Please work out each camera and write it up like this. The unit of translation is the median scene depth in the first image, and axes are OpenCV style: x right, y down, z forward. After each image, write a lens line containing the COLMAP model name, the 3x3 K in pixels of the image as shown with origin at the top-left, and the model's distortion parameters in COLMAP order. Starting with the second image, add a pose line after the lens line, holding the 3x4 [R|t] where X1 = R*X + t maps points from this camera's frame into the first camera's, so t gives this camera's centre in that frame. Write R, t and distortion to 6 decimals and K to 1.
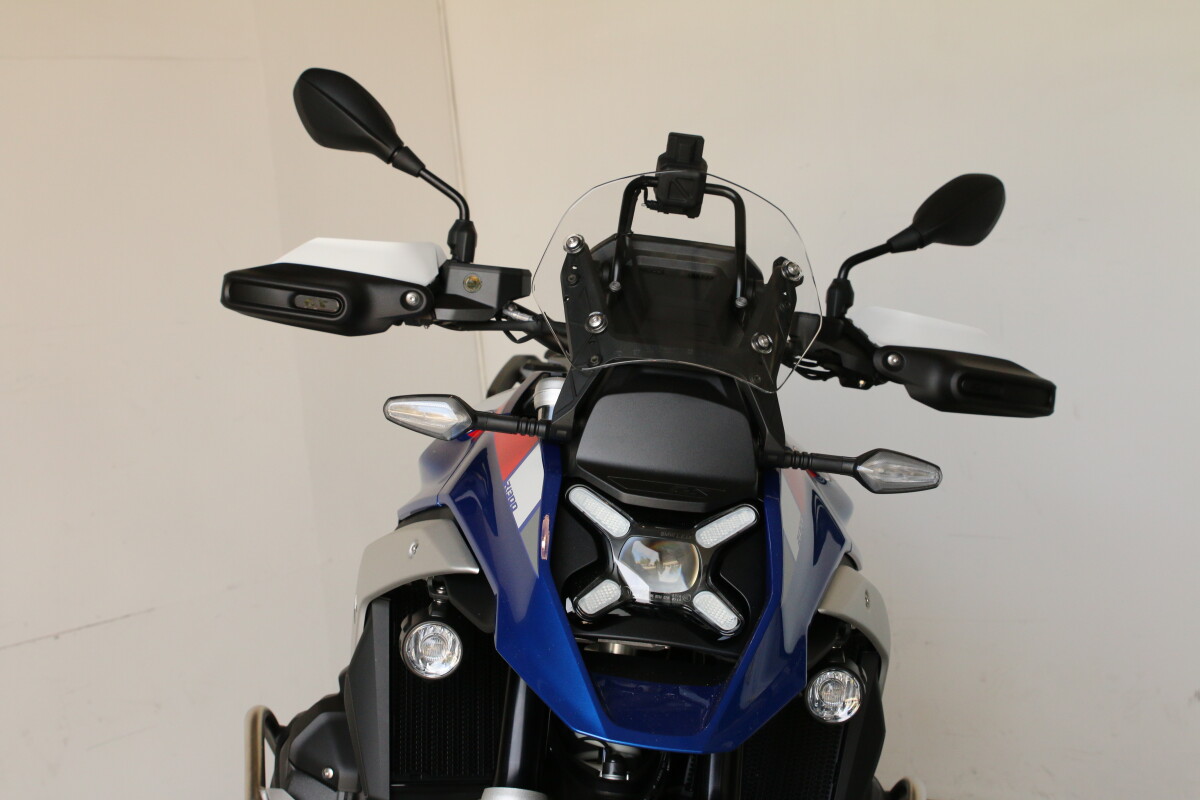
lens RADIAL K [[1738.2, 0, 600.6], [0, 1738.2, 363.5], [0, 0, 1]] dist [-0.047742, 0.093373]
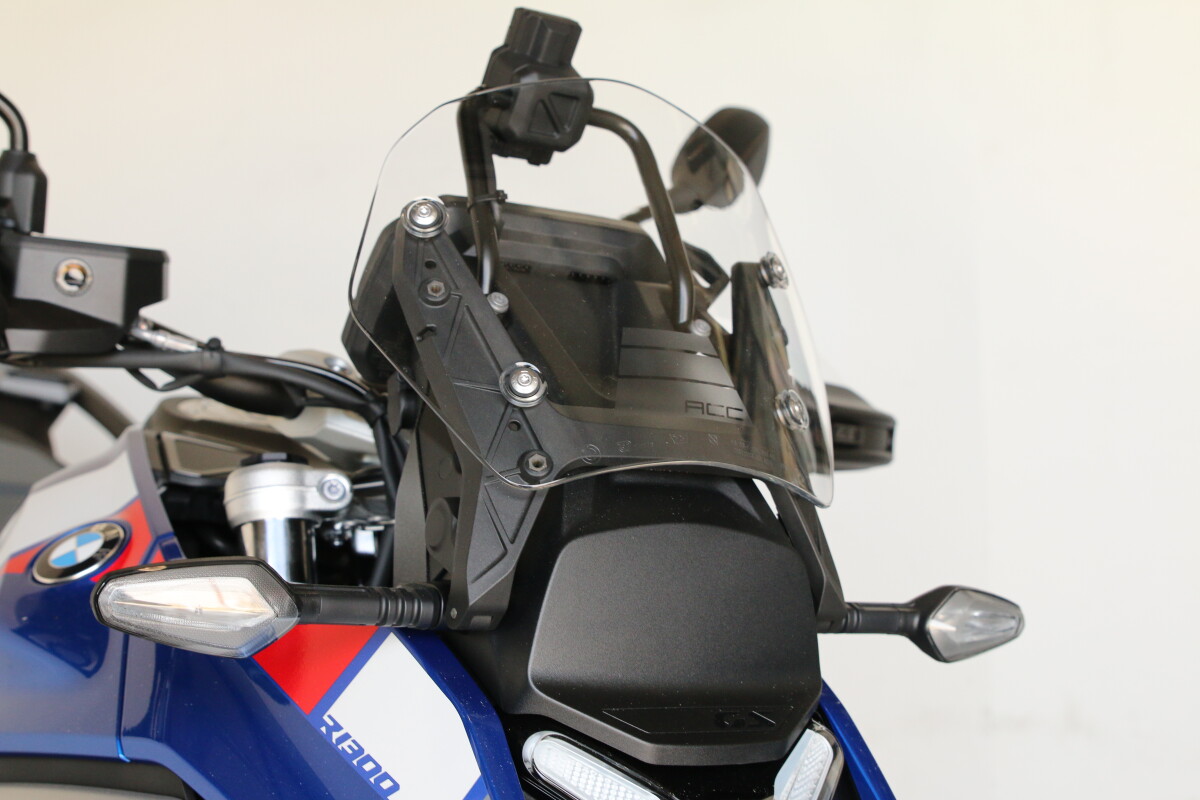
lens RADIAL K [[1738.2, 0, 600.6], [0, 1738.2, 363.5], [0, 0, 1]] dist [-0.047742, 0.093373]
pose [[0.867155, -0.025303, 0.497396, -0.206939], [0.003149, 0.998967, 0.045328, -0.047007], [-0.498029, -0.037740, 0.866339, 0.517859]]
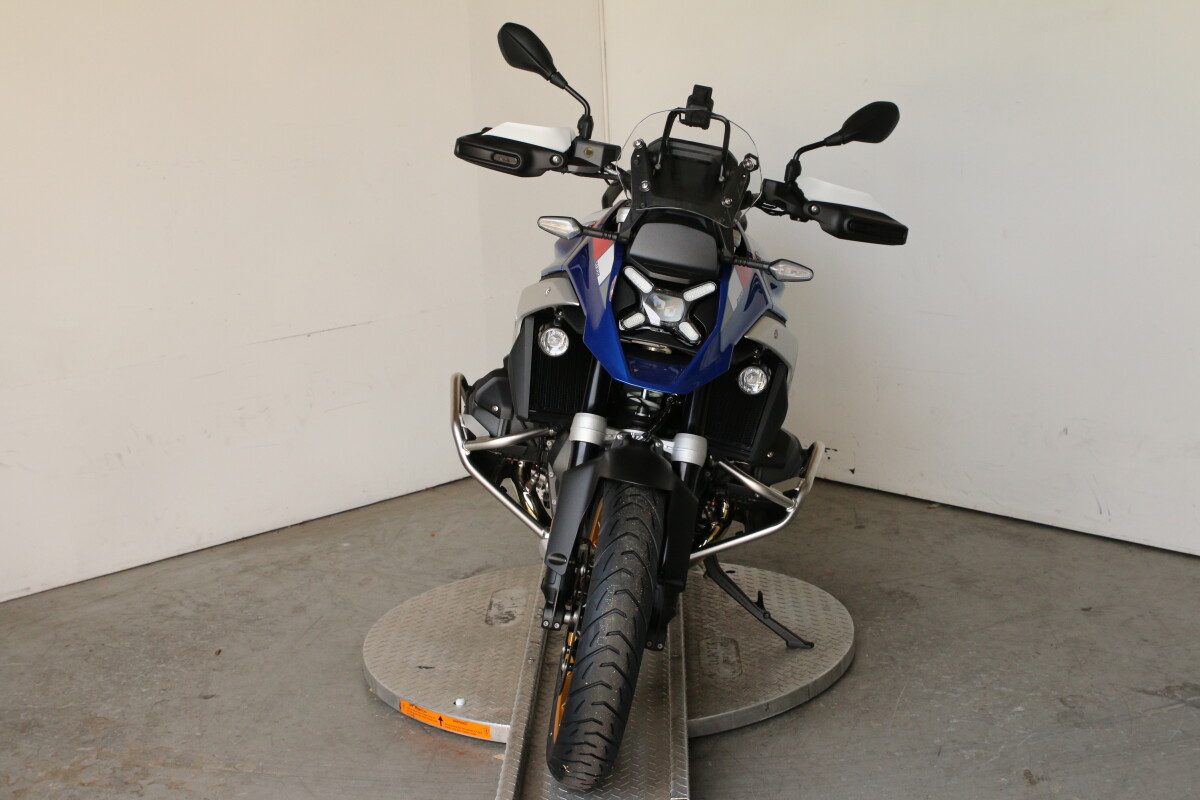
lens RADIAL K [[1785.1, 0, 600.0], [0, 1785.1, 400.0], [0, 0, 1]] dist [-0.047364, 0.139962]
pose [[0.993924, 0.078518, -0.077141, 0.114649], [-0.065309, 0.984805, 0.160915, -0.100201], [0.088603, -0.154899, 0.983949, -0.989845]]
